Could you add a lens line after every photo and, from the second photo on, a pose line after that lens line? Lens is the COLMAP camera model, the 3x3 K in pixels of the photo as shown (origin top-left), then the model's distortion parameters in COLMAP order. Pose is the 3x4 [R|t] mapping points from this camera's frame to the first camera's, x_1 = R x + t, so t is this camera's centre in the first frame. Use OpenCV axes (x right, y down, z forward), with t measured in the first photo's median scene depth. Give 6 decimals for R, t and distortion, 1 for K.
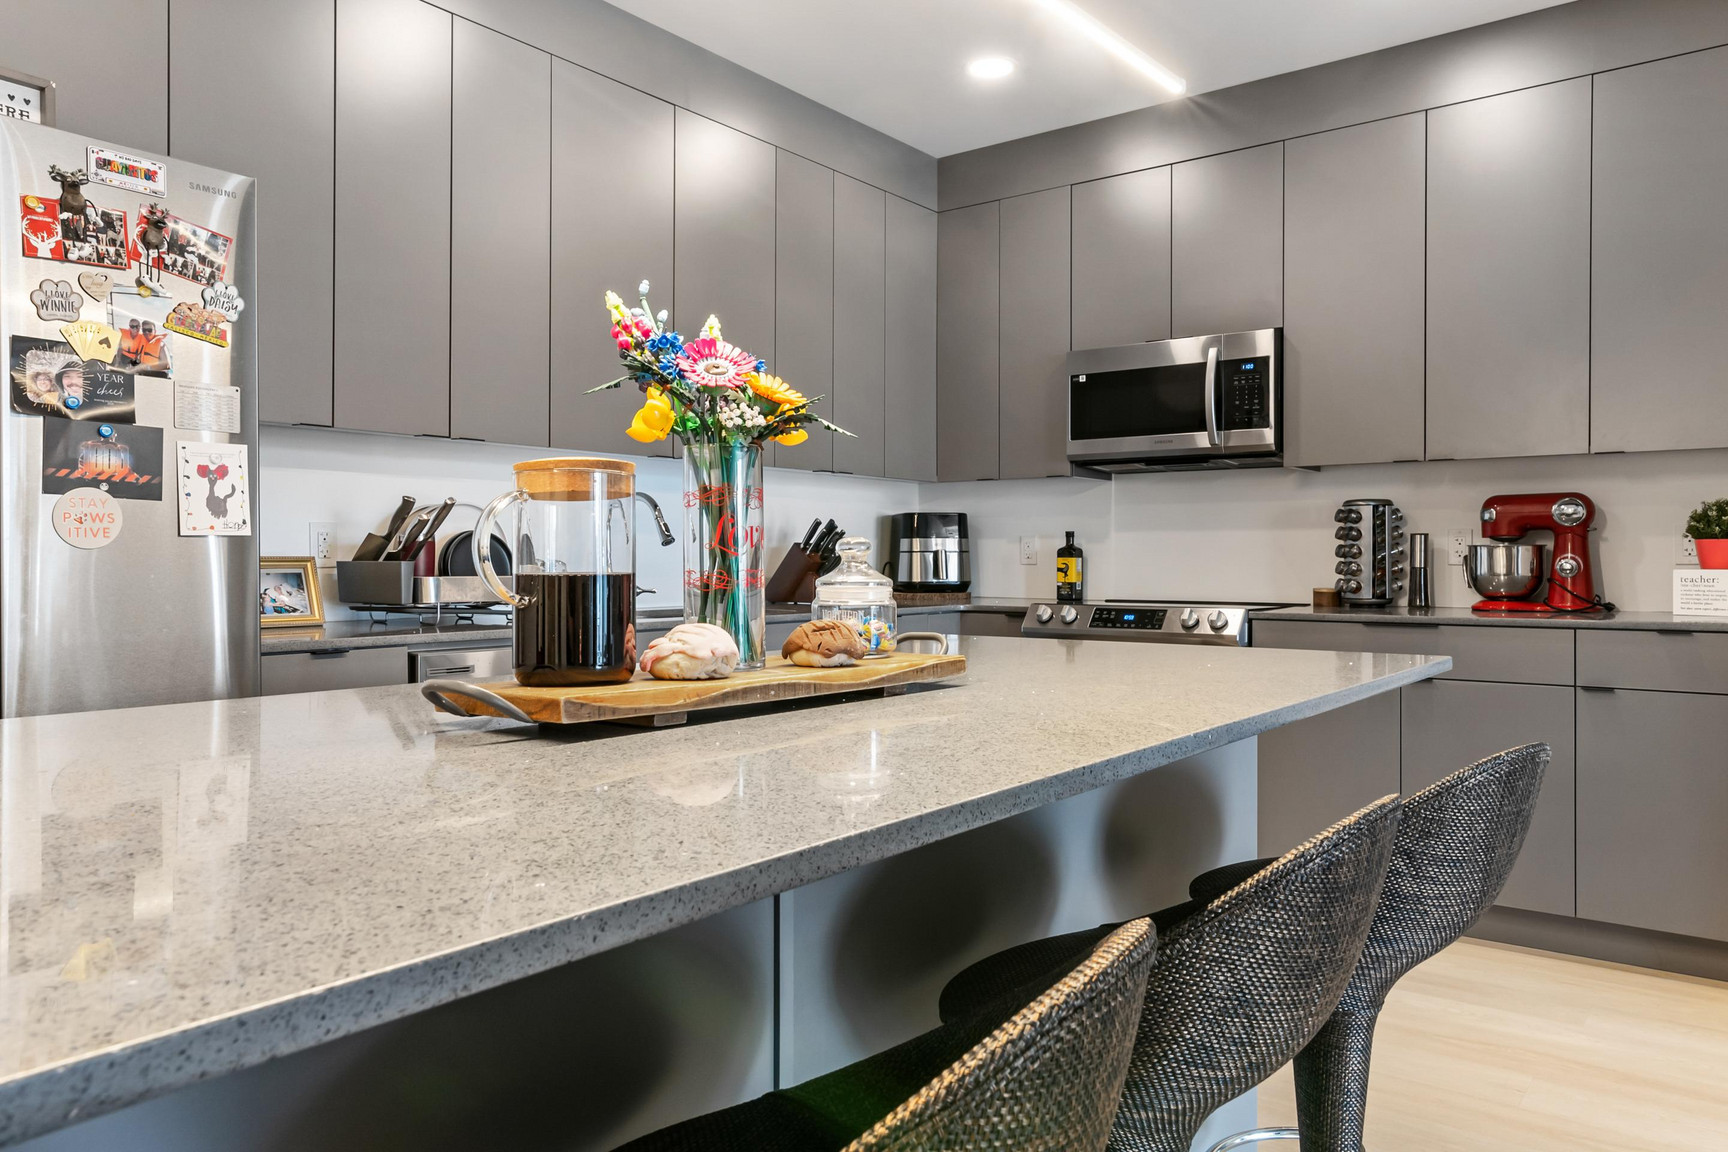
lens RADIAL K [[1203.8, 0, 863.6], [0, 1203.8, 569.8], [0, 0, 1]] dist [-0.001867, 0.003775]
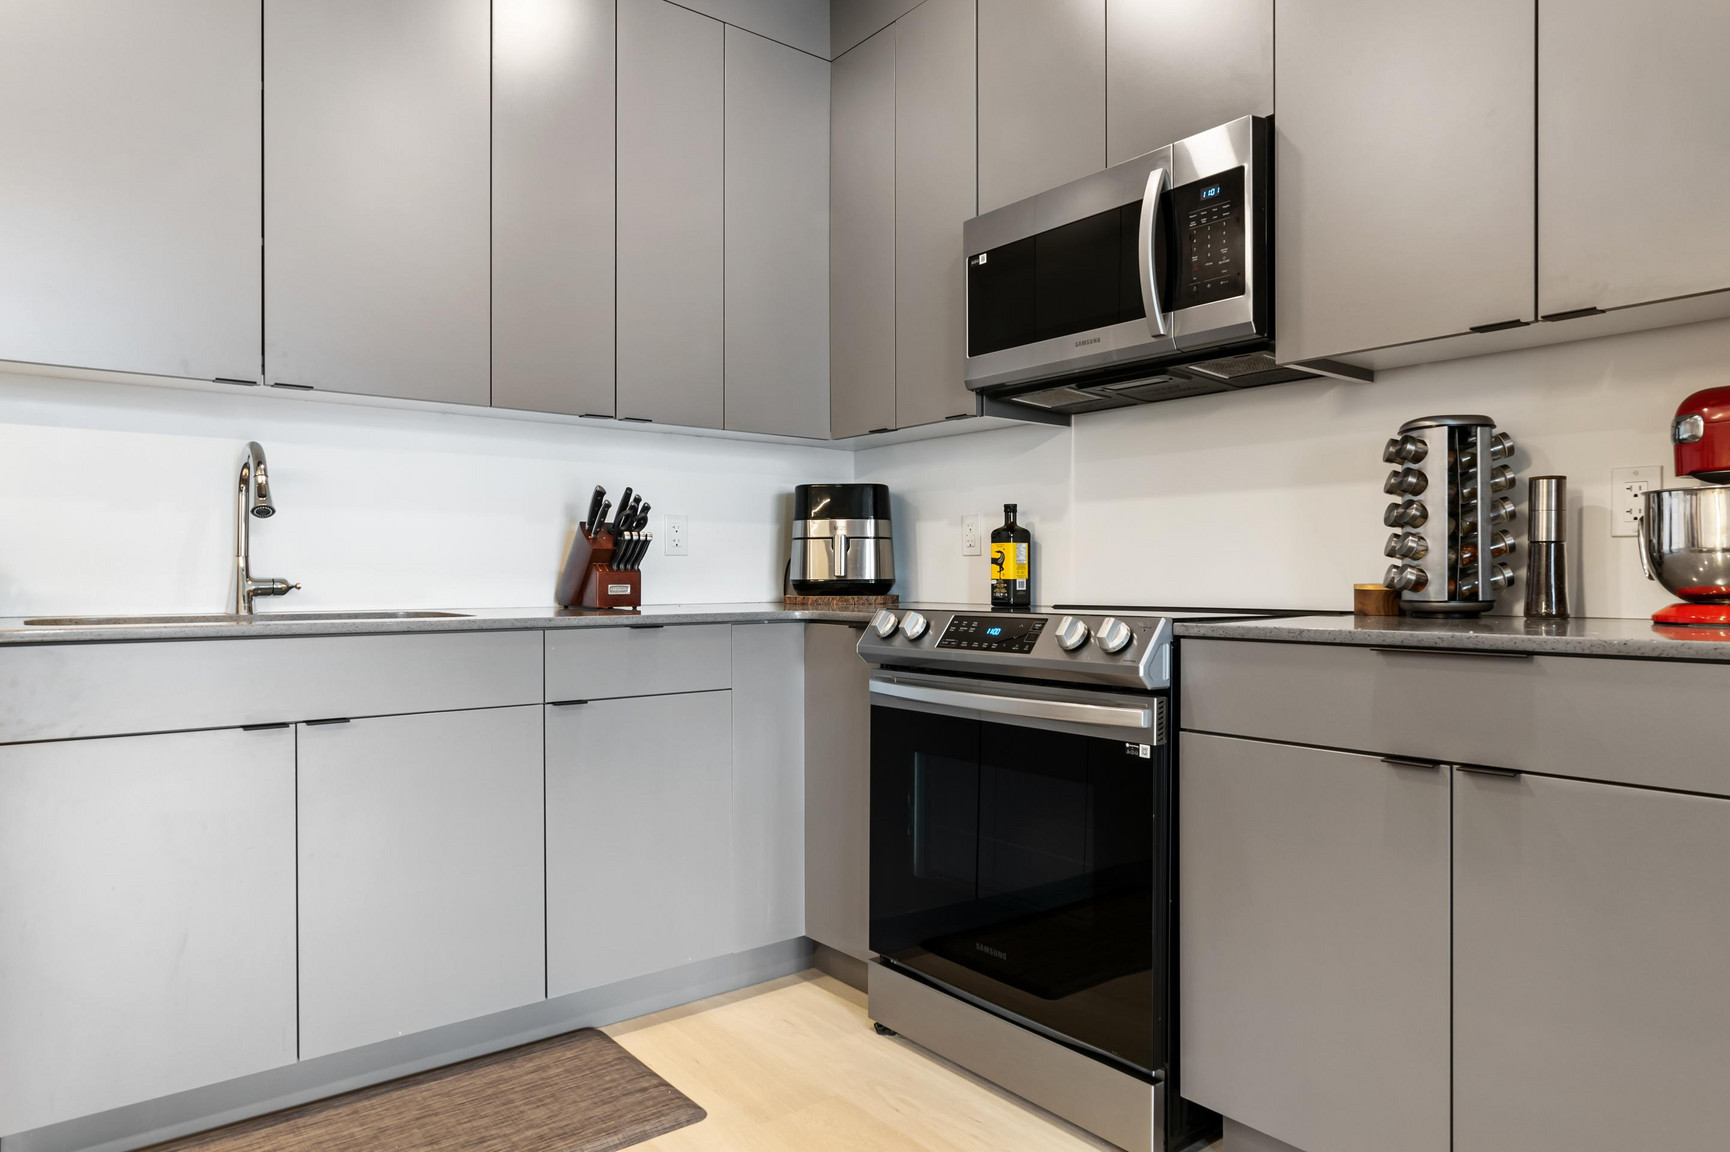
lens RADIAL K [[1078.8, 0, 866.8], [0, 1078.8, 582.7], [0, 0, 1]] dist [0.001421, 0.001793]
pose [[0.970820, -0.000824, -0.239808, 0.286367], [-0.000248, 0.999990, -0.004441, 0.017967], [0.239809, 0.004371, 0.970810, 0.471270]]
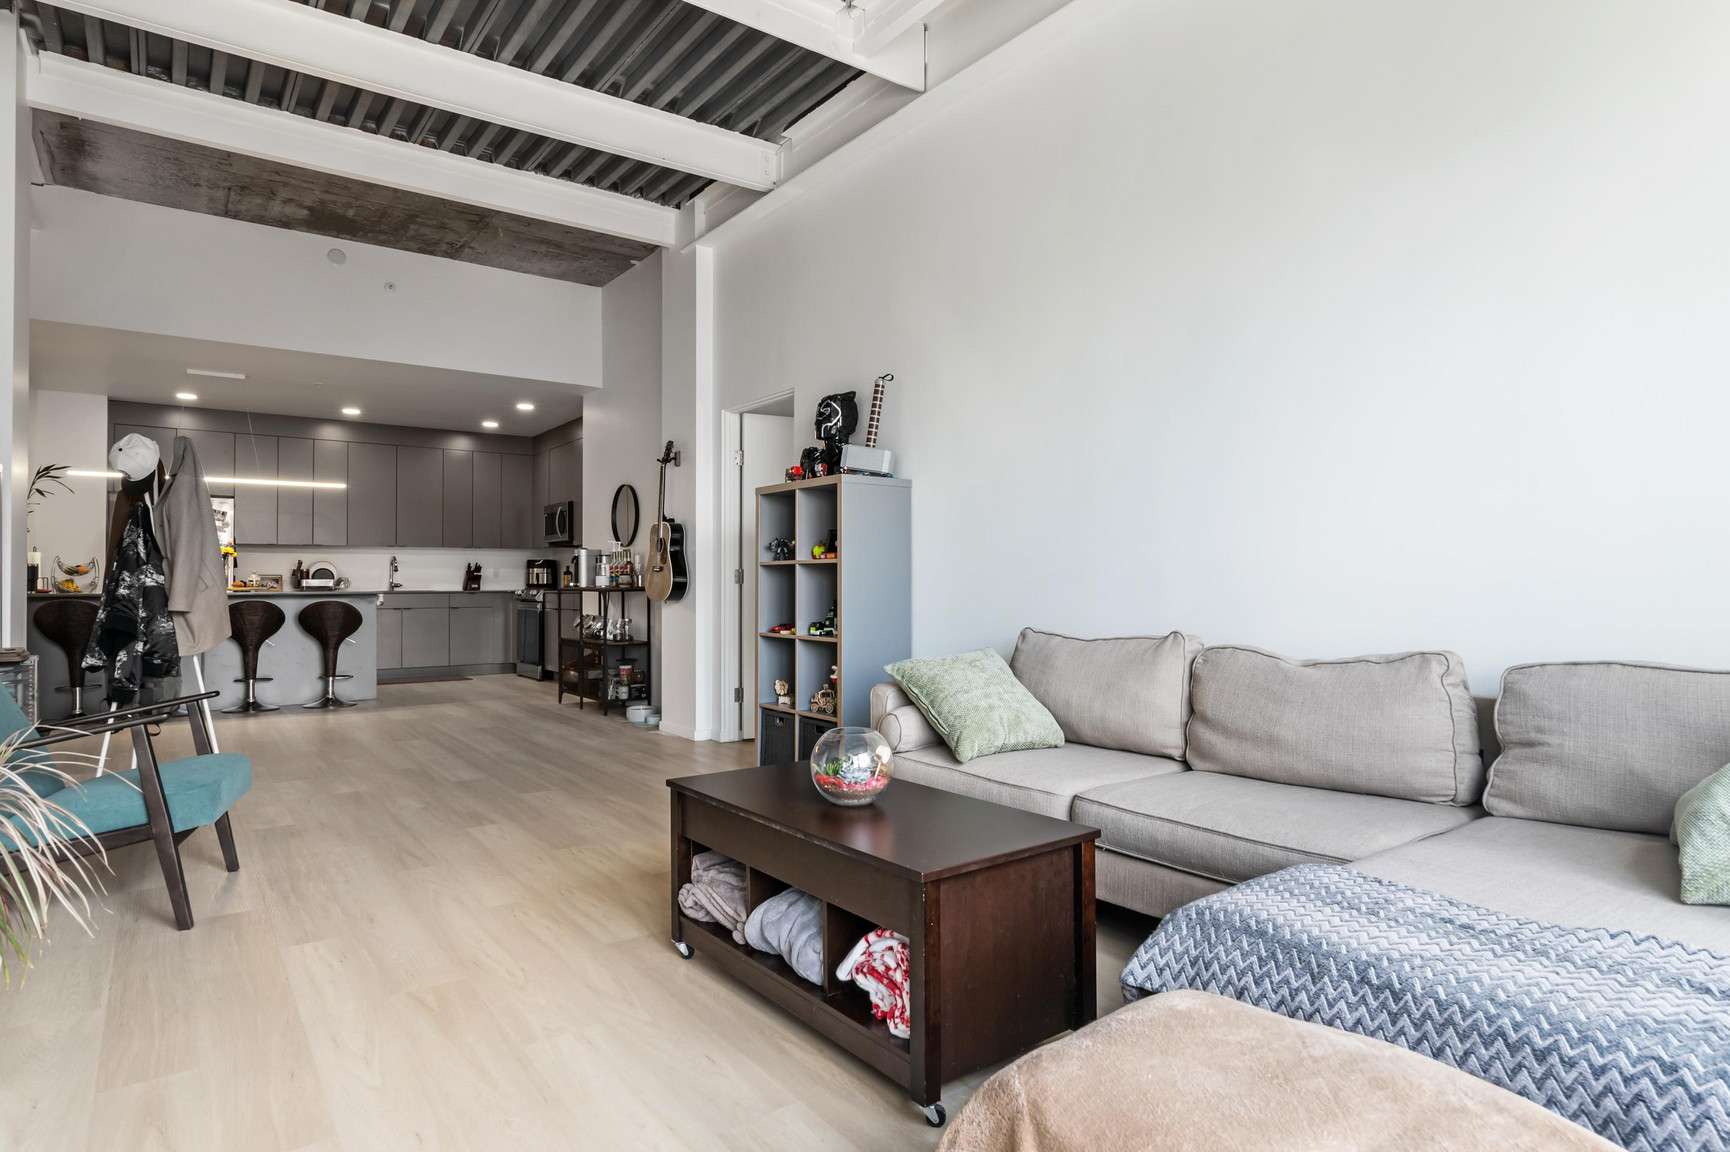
lens RADIAL K [[954.2, 0, 868.6], [0, 954.2, 569.1], [0, 0, 1]] dist [-0.001529, 0.000384]
pose [[0.961722, -0.008297, -0.273901, 1.793273], [0.001905, 0.999720, -0.023596, 0.038091], [0.274020, 0.022171, 0.961468, -1.200340]]
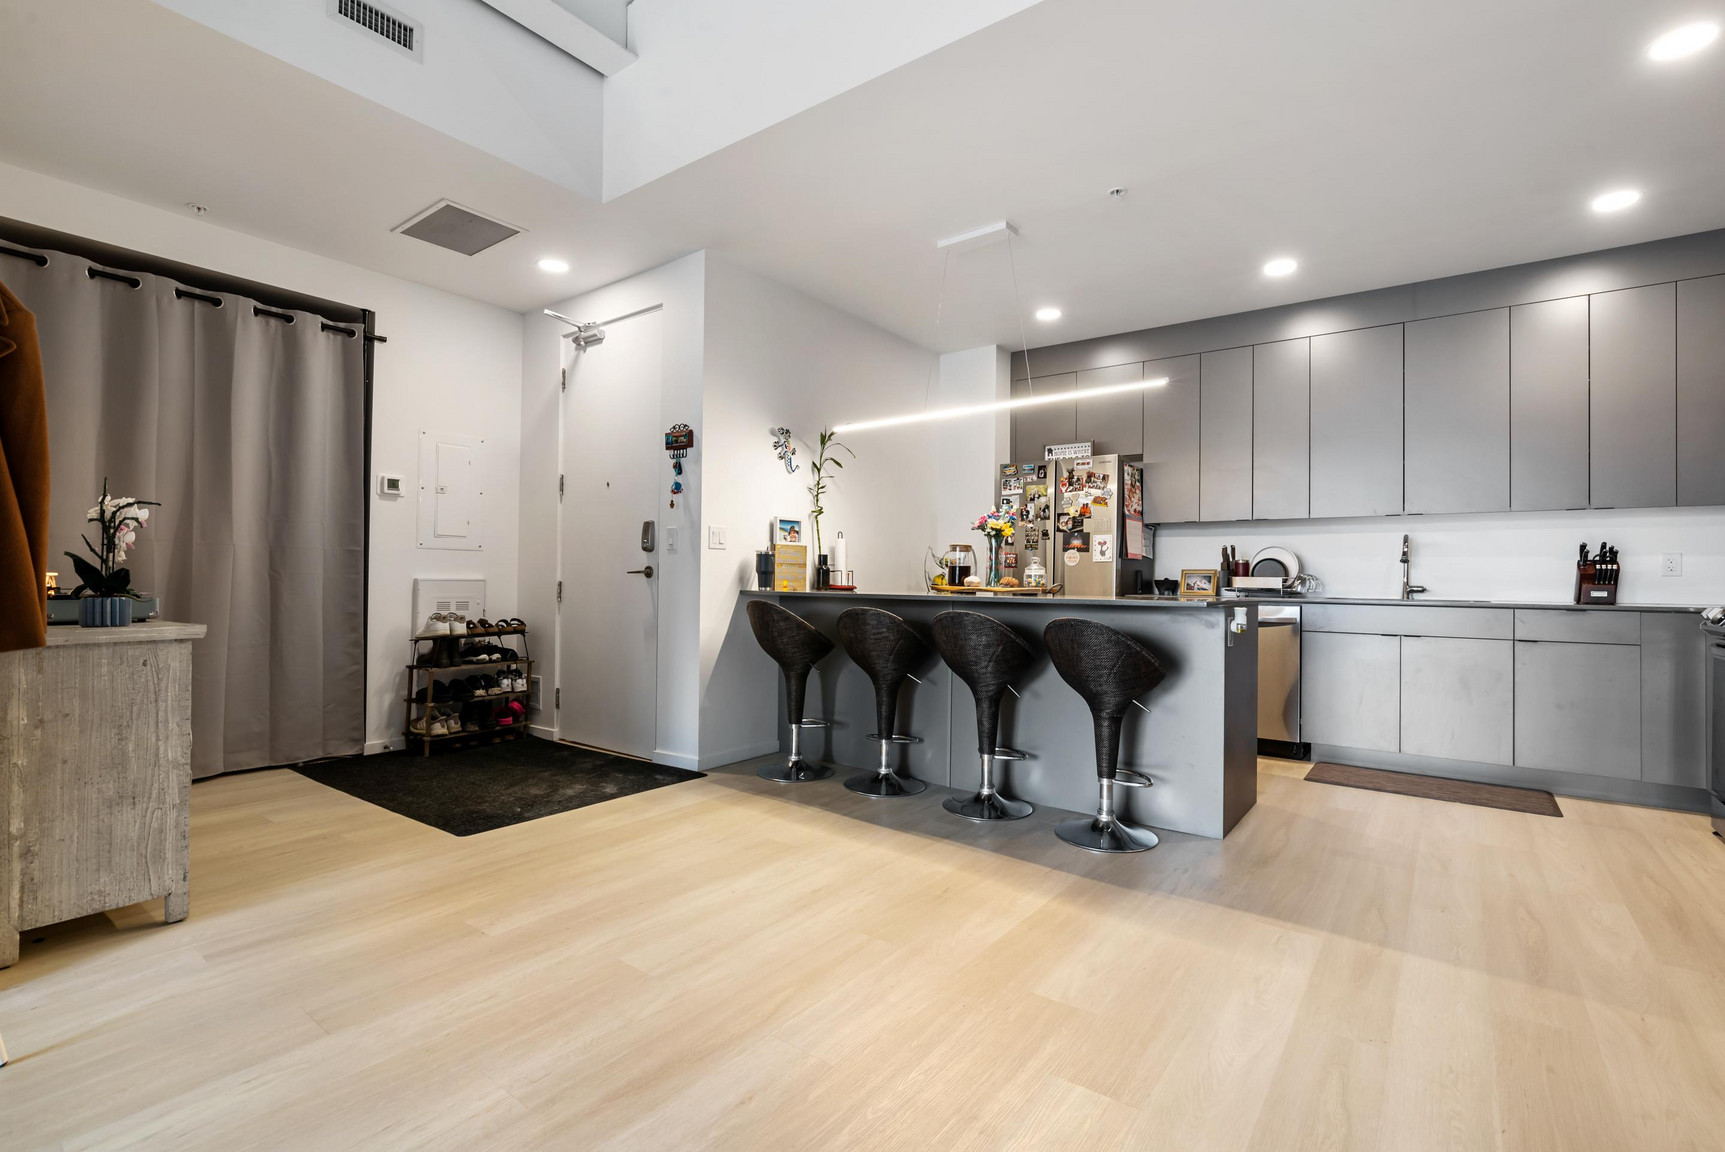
lens RADIAL K [[785.1, 0, 862.5], [0, 785.1, 576.0], [0, 0, 1]] dist [-0.016863, -0.000295]
pose [[0.003668, -0.005835, -0.999976, 0.948612], [-0.022000, 0.999740, -0.005914, 0.022882], [0.999751, 0.022021, 0.003539, 0.167087]]
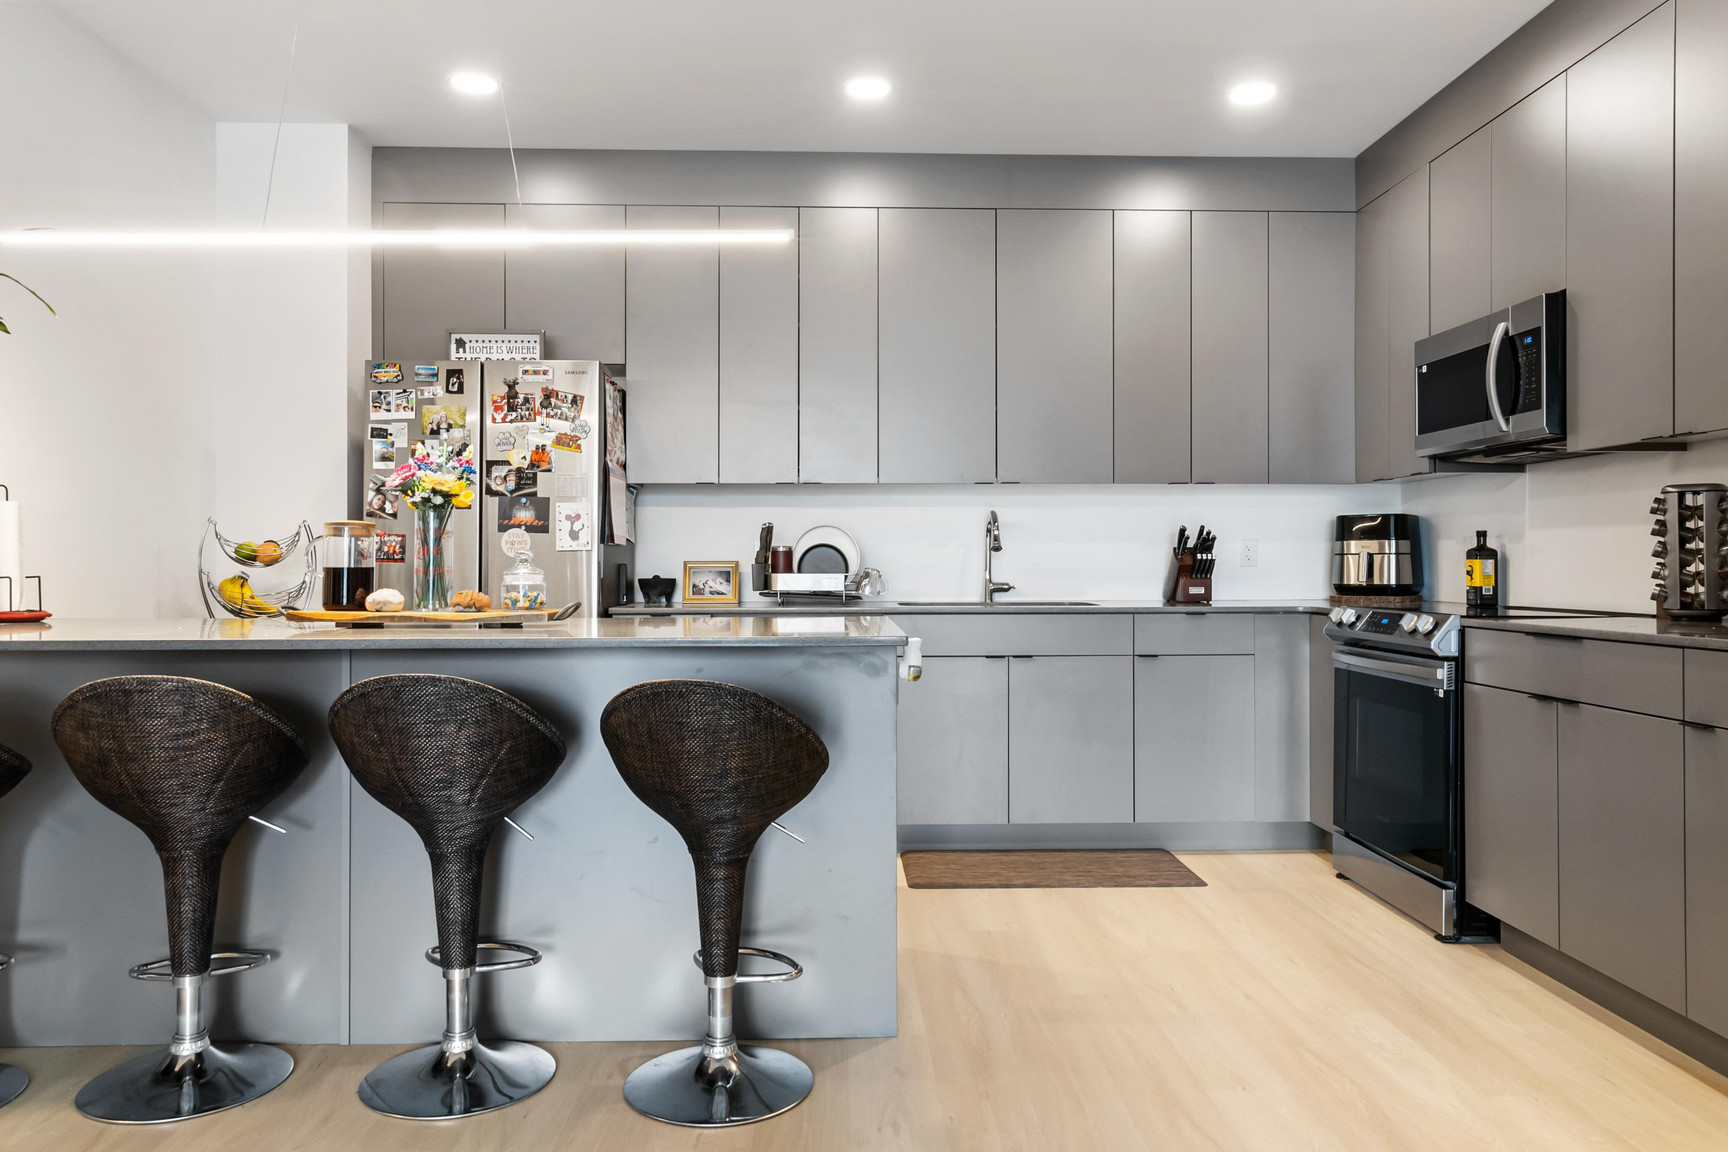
lens RADIAL K [[1203.8, 0, 863.6], [0, 1203.8, 569.8], [0, 0, 1]] dist [-0.001867, 0.003775]
pose [[0.632095, 0.001967, -0.774888, 0.699070], [-0.005106, 0.999986, -0.001626, 0.002013], [0.774874, 0.004985, 0.632096, 0.073742]]
